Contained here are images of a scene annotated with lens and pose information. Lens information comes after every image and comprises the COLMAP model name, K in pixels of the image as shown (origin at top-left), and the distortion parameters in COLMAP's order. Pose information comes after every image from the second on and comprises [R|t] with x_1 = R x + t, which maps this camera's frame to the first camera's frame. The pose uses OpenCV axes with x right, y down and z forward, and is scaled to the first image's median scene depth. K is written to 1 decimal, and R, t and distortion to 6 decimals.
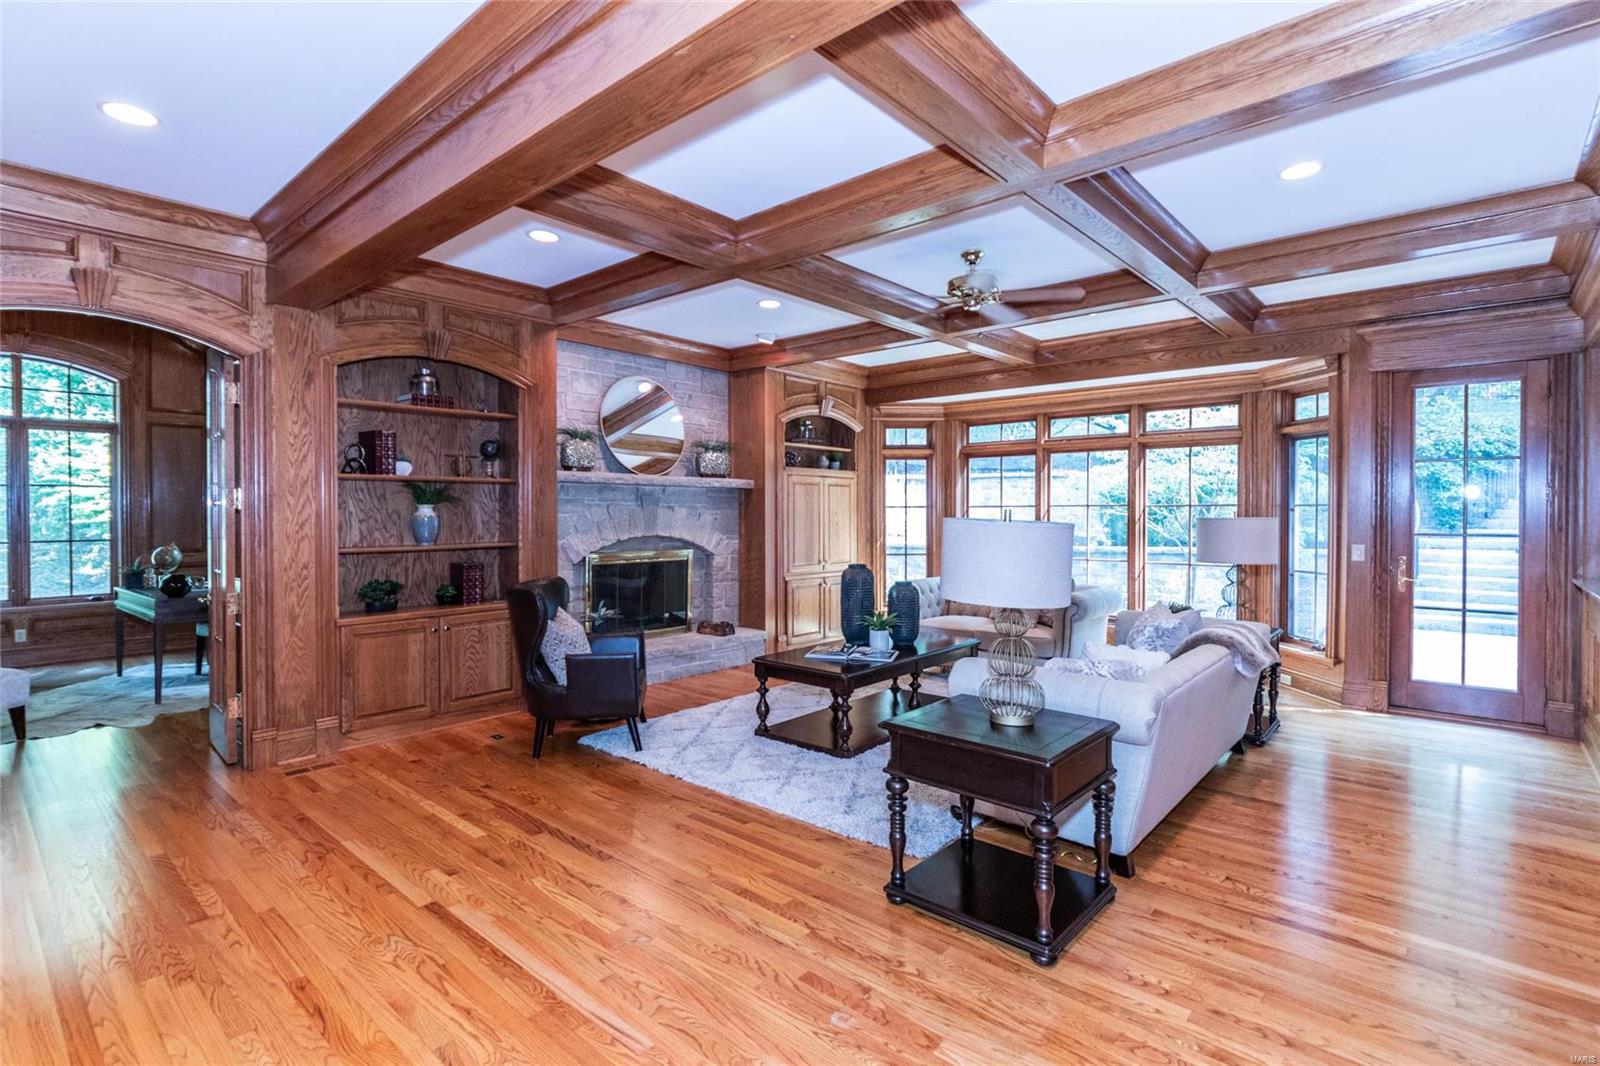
lens RADIAL K [[756.4, 0, 839.0], [0, 756.4, 520.6], [0, 0, 1]] dist [-0.004148, 0.000398]
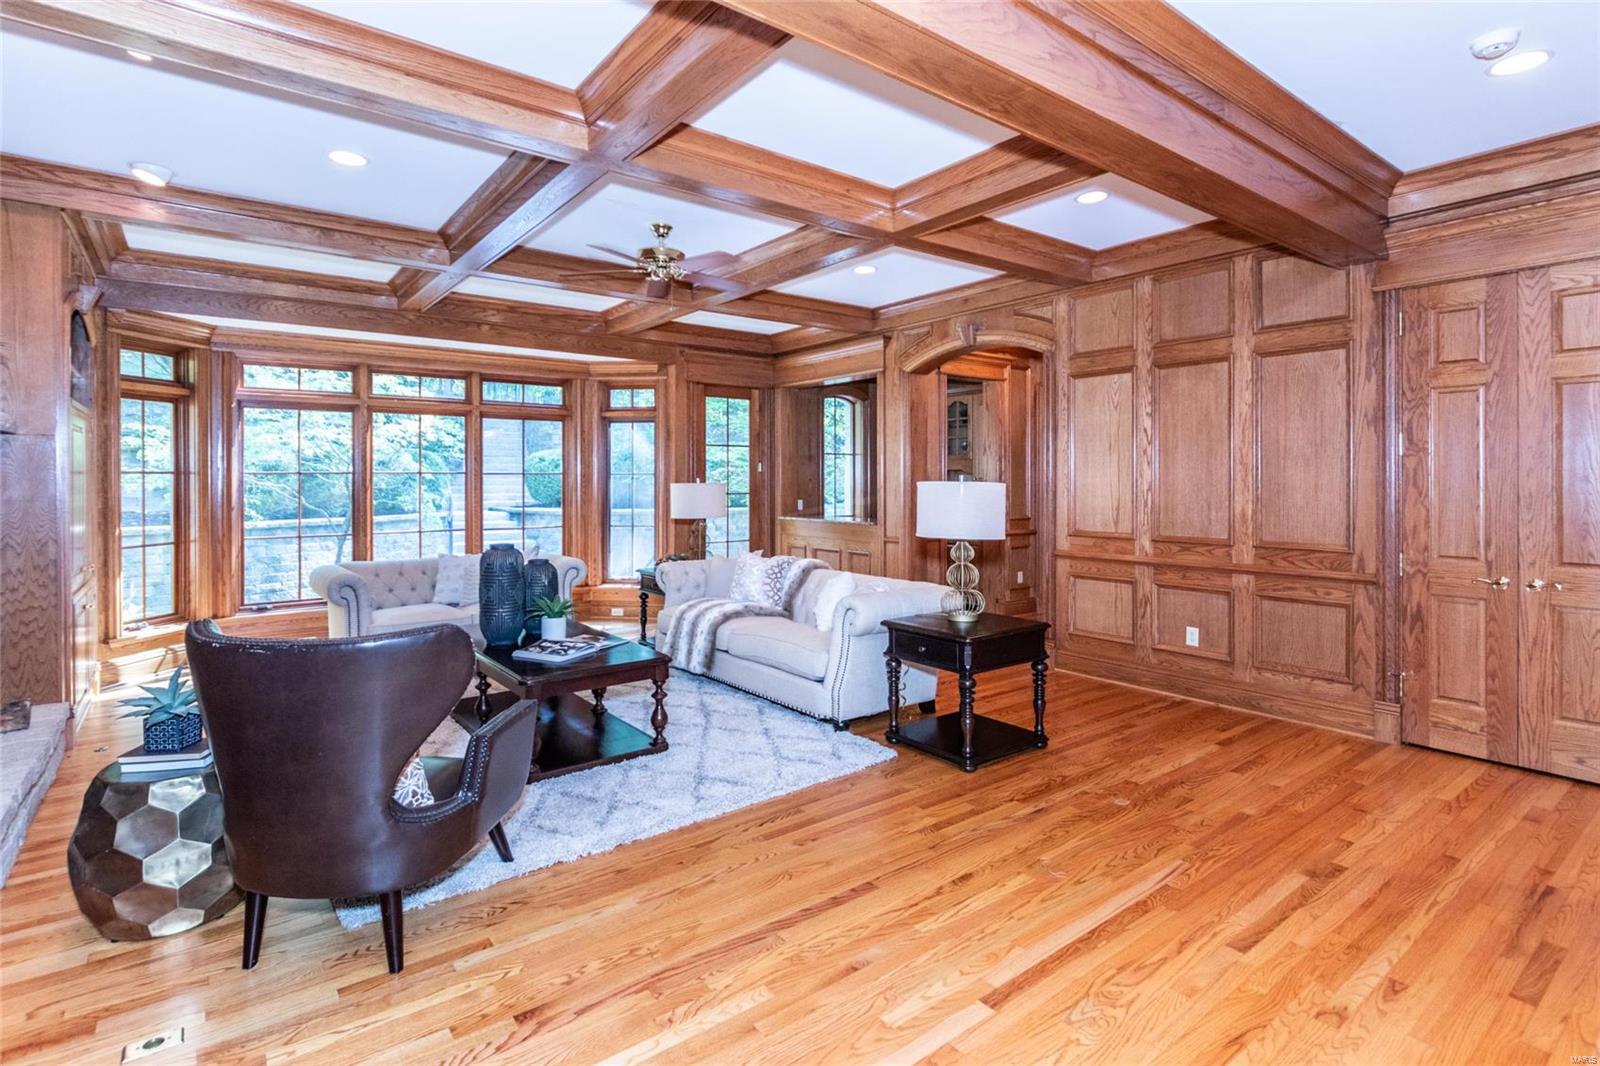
lens RADIAL K [[756.4, 0, 769.6], [0, 756.4, 486.9], [0, 0, 1]] dist [-0.004148, 0.000398]
pose [[0.250186, -0.010172, 0.968144, -0.518120], [0.012988, 0.999890, 0.007149, -0.004119], [-0.968111, 0.010785, 0.250290, 0.400838]]
